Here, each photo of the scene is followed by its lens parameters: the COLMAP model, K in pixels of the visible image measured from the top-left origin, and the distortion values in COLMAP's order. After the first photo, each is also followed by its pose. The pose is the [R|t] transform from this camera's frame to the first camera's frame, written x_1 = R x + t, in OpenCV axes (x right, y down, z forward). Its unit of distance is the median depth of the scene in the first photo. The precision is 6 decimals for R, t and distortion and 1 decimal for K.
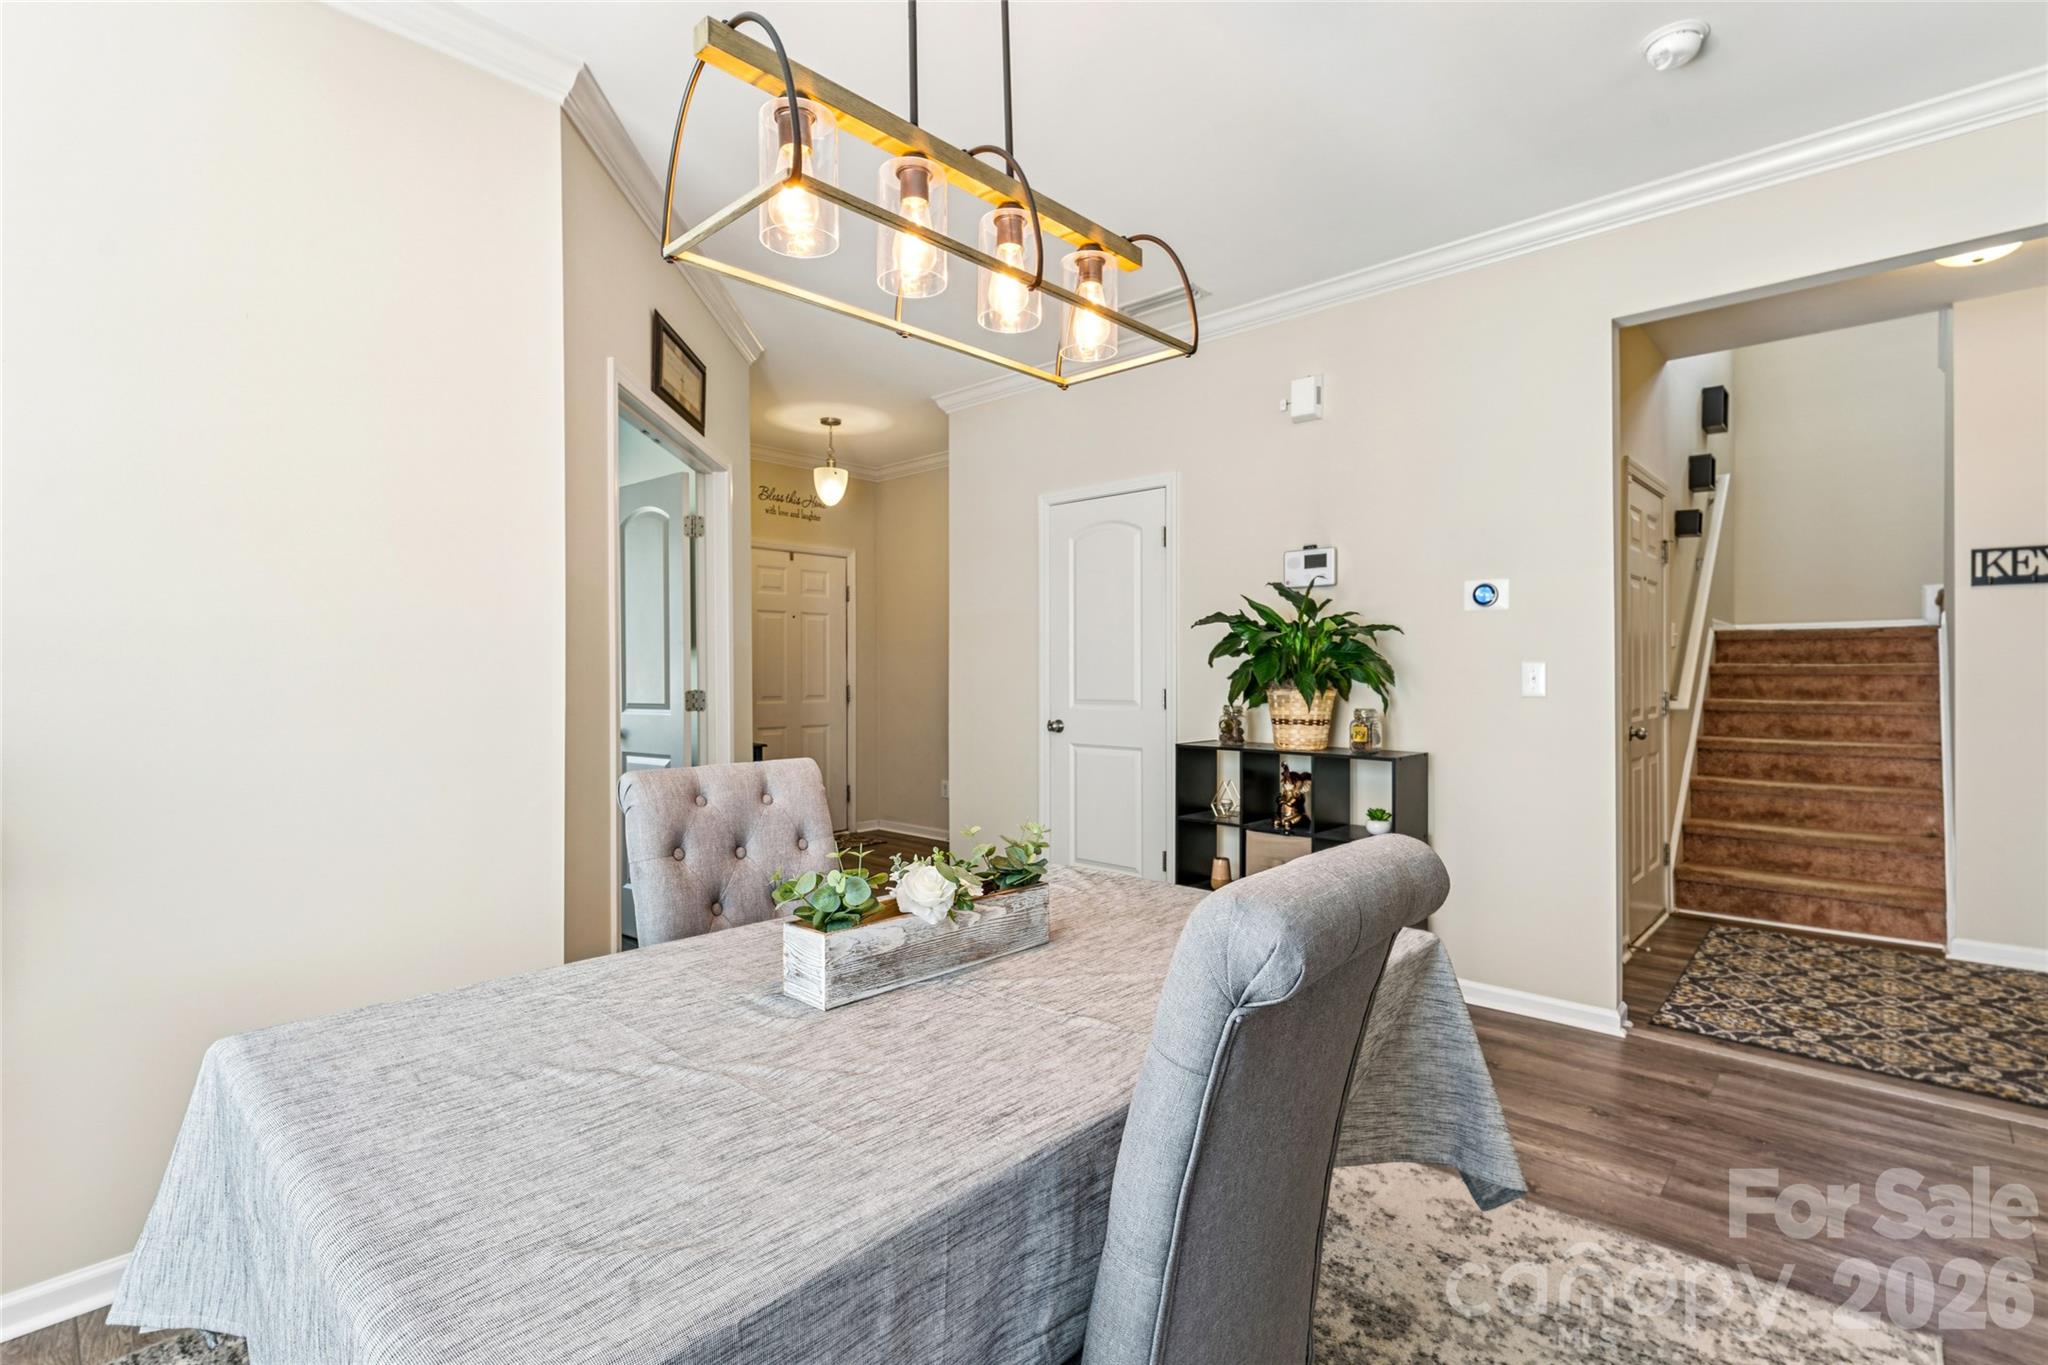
lens RADIAL K [[943.7, 0, 1024.0], [0, 943.7, 682.5], [0, 0, 1]] dist [-0.000307, -0.000600]
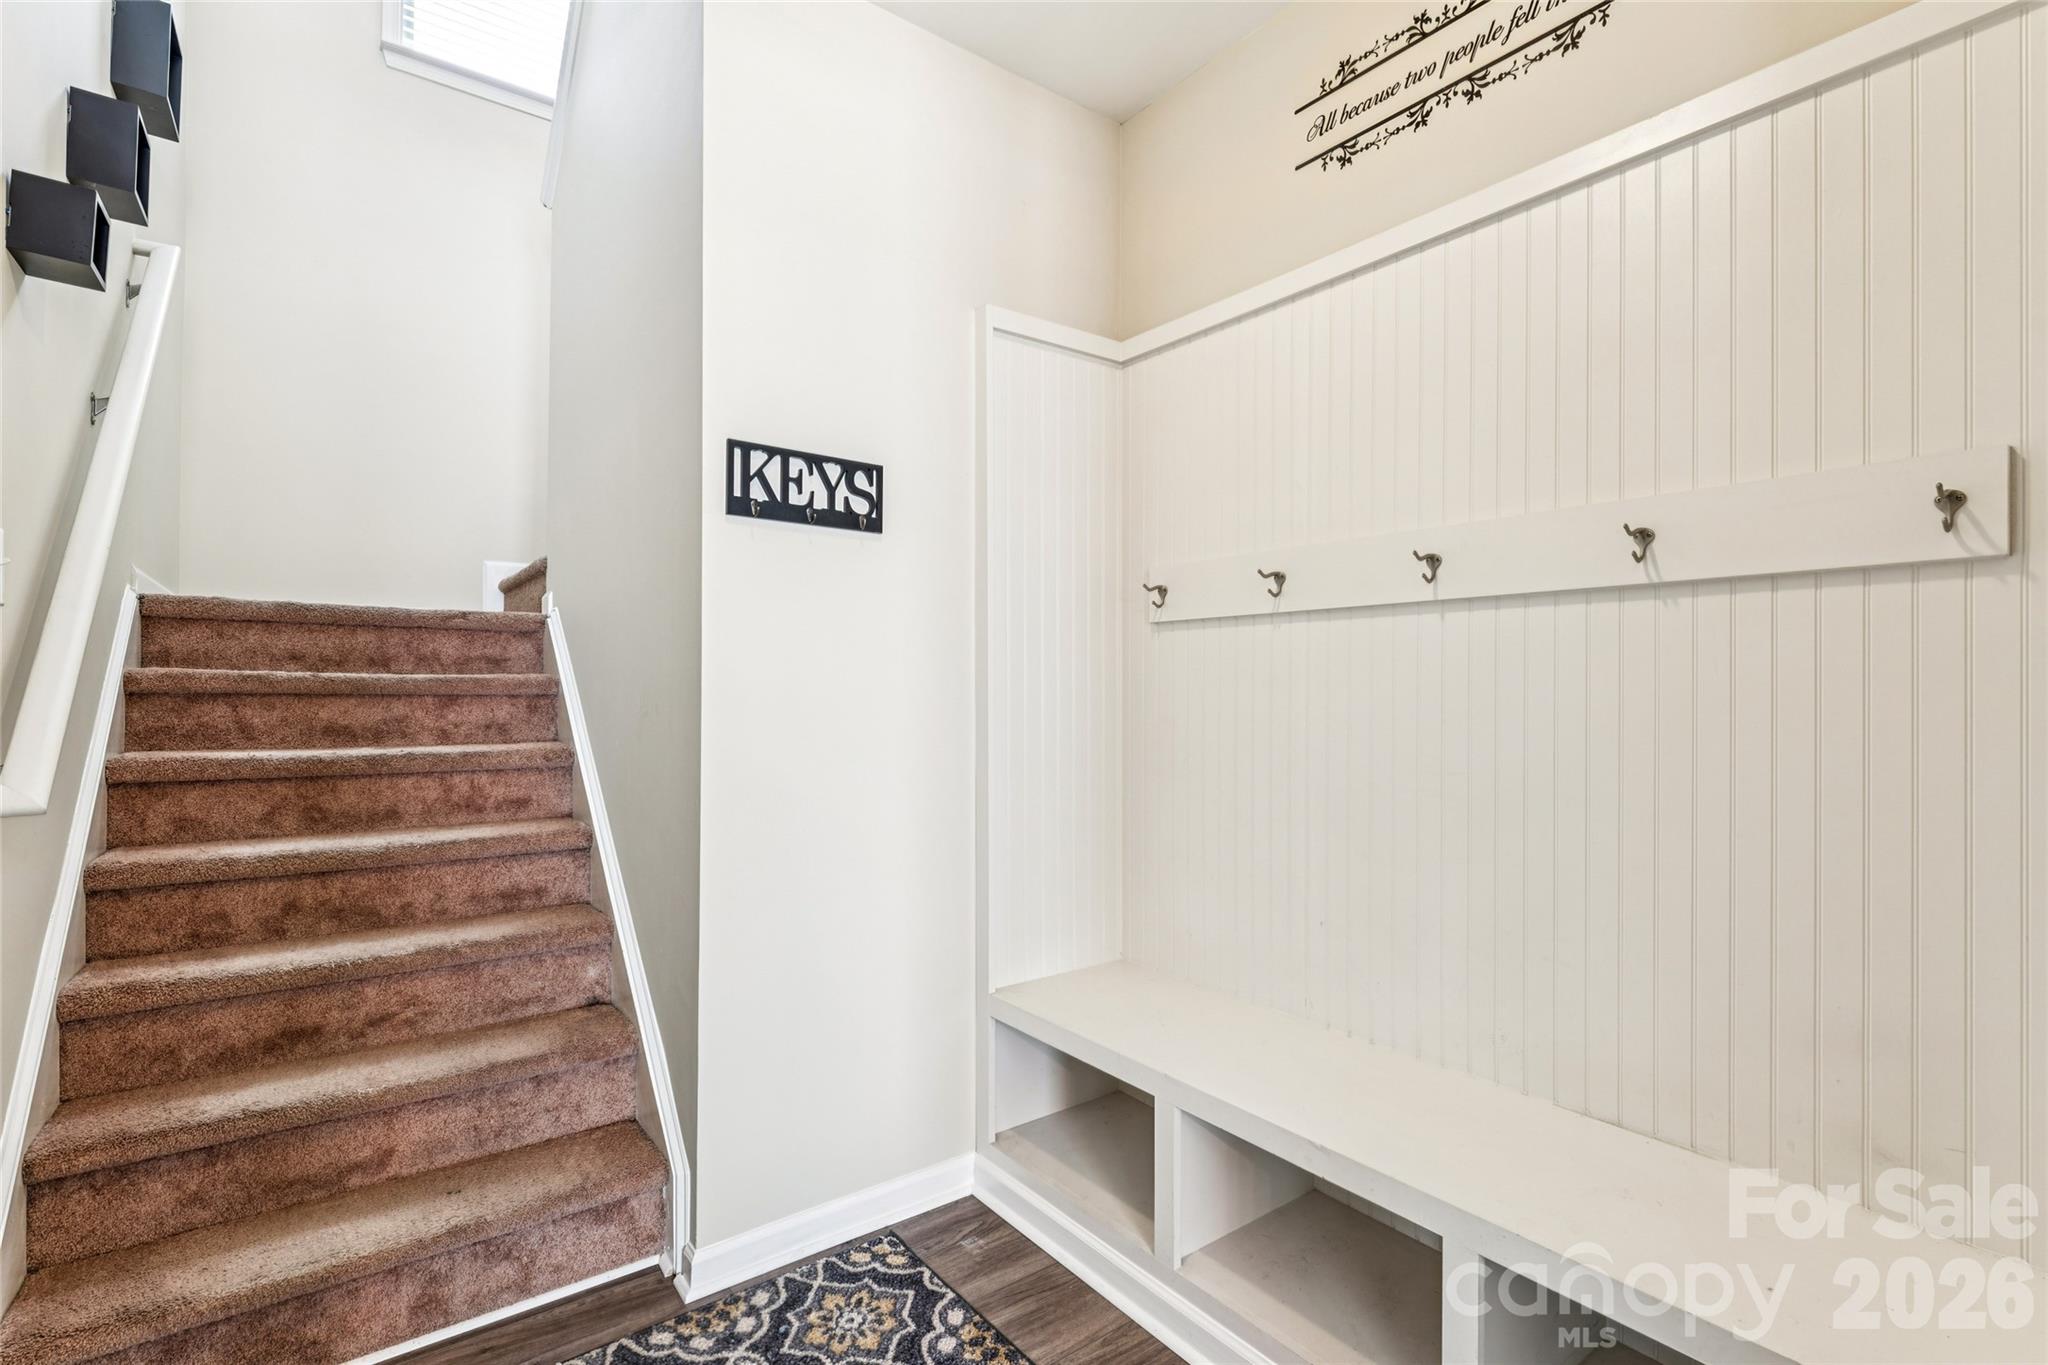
lens RADIAL K [[943.7, 0, 1024.0], [0, 943.7, 682.5], [0, 0, 1]] dist [-0.000307, -0.000600]
pose [[0.181372, 0.014239, 0.983312, 0.435321], [0.006187, 0.999859, -0.015620, -0.005172], [-0.983395, 0.008916, 0.181258, 0.596643]]
